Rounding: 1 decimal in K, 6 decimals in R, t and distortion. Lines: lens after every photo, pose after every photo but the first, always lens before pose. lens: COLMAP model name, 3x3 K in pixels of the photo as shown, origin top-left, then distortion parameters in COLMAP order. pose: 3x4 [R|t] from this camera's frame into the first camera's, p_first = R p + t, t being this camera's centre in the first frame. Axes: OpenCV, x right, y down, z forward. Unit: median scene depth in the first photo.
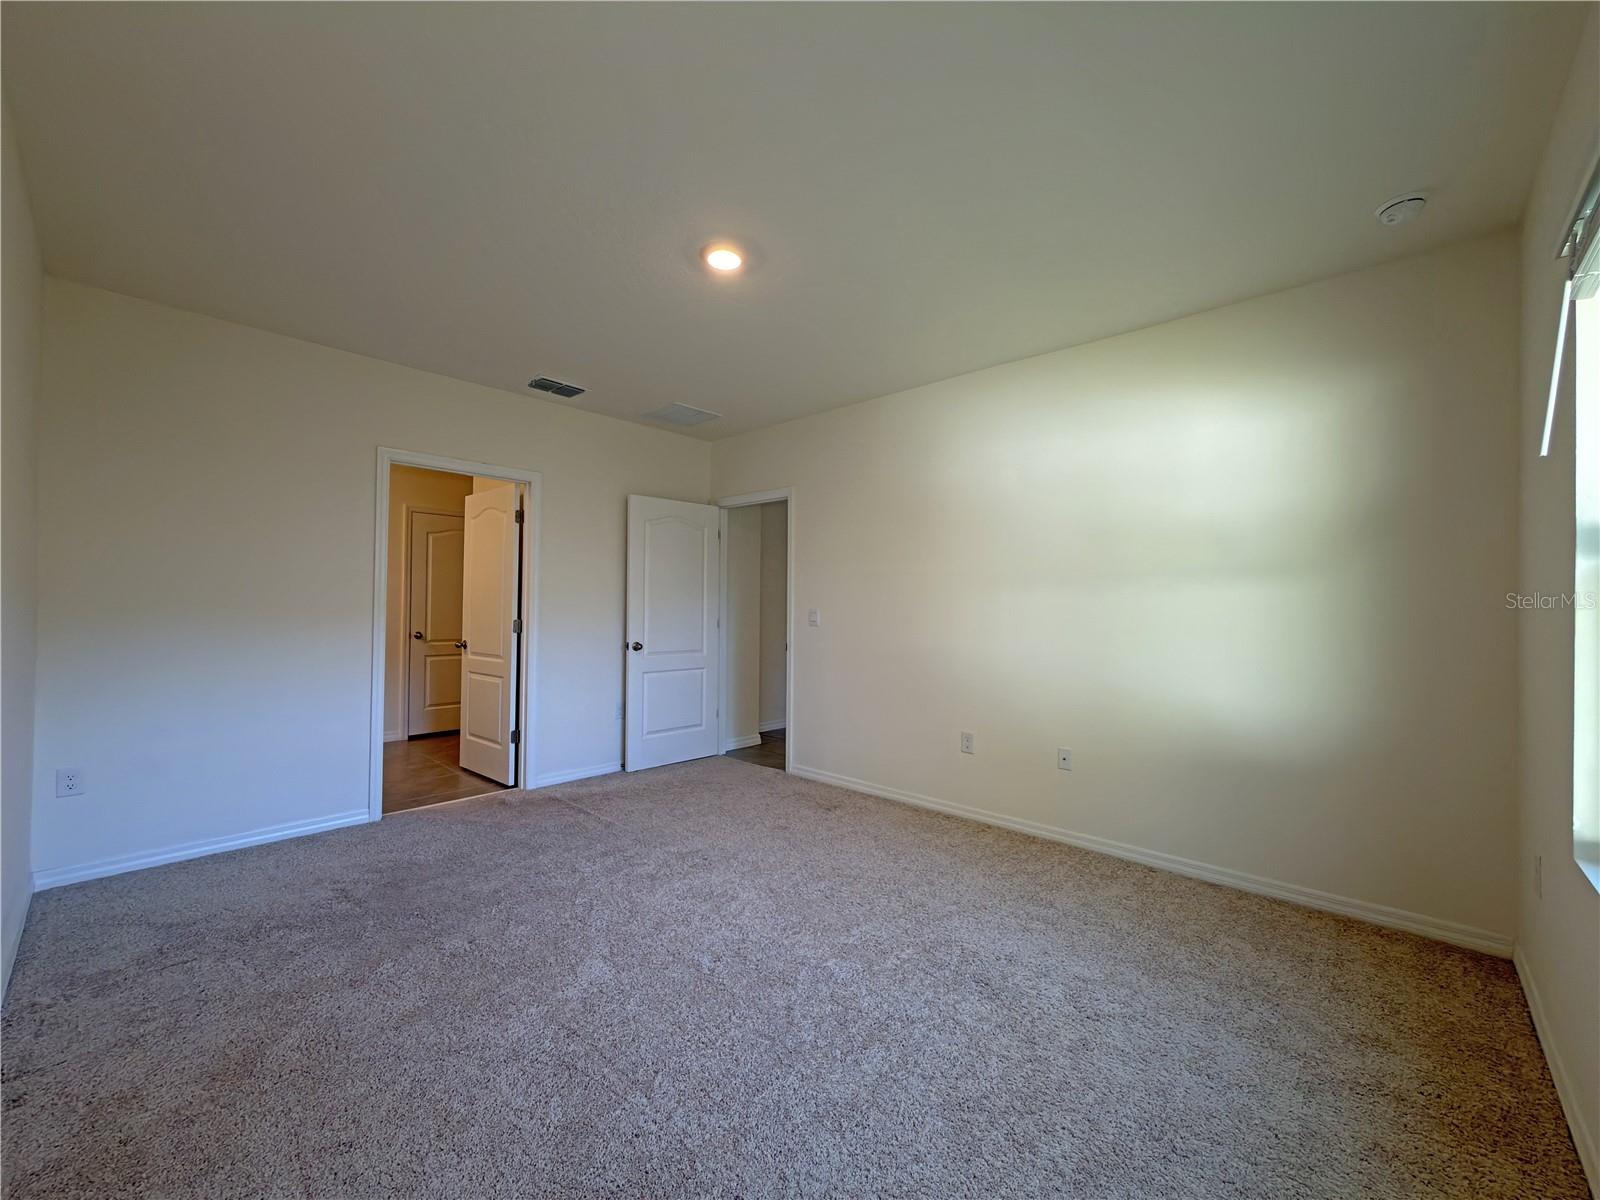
lens RADIAL K [[638.1, 0, 806.1], [0, 638.1, 603.8], [0, 0, 1]] dist [0.000609, -0.000324]
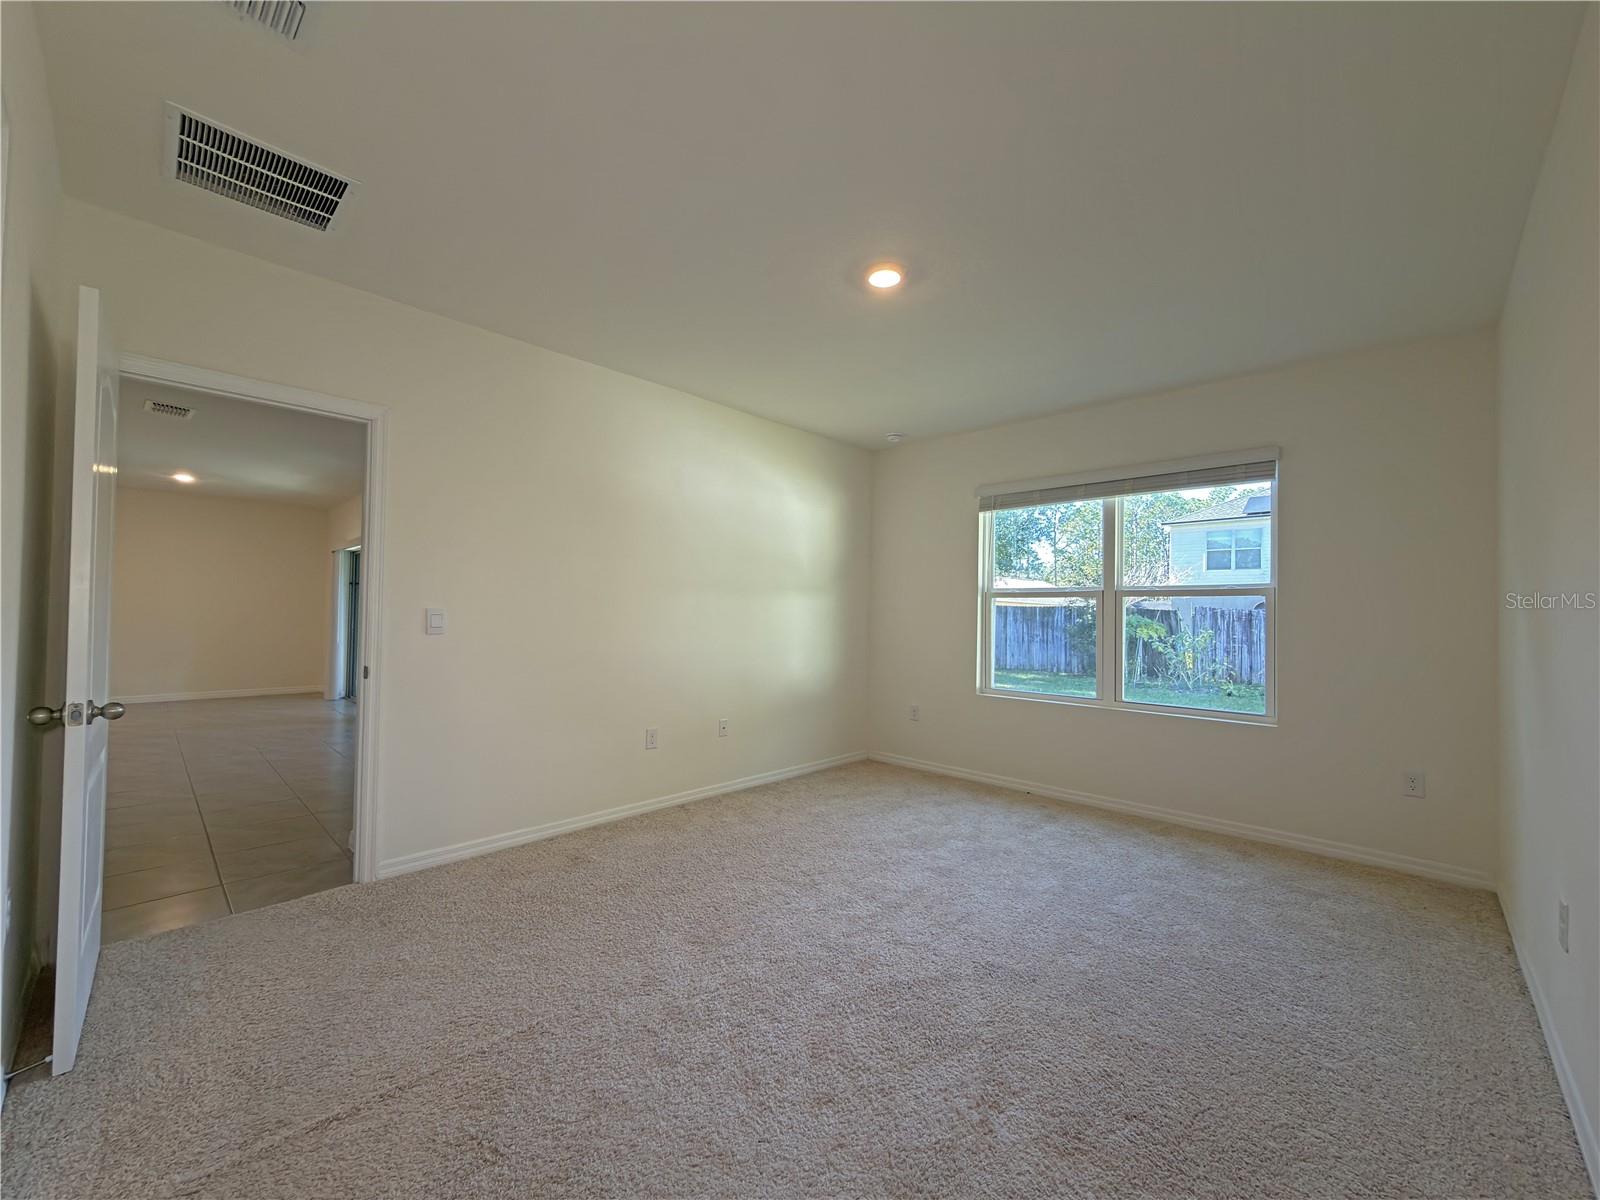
lens RADIAL K [[638.1, 0, 801.2], [0, 638.1, 603.3], [0, 0, 1]] dist [0.000609, -0.000324]
pose [[0.025754, 0.005108, 0.999655, -0.644241], [-0.020534, 0.999779, -0.004579, -0.002034], [-0.999457, -0.020409, 0.025854, 0.608011]]
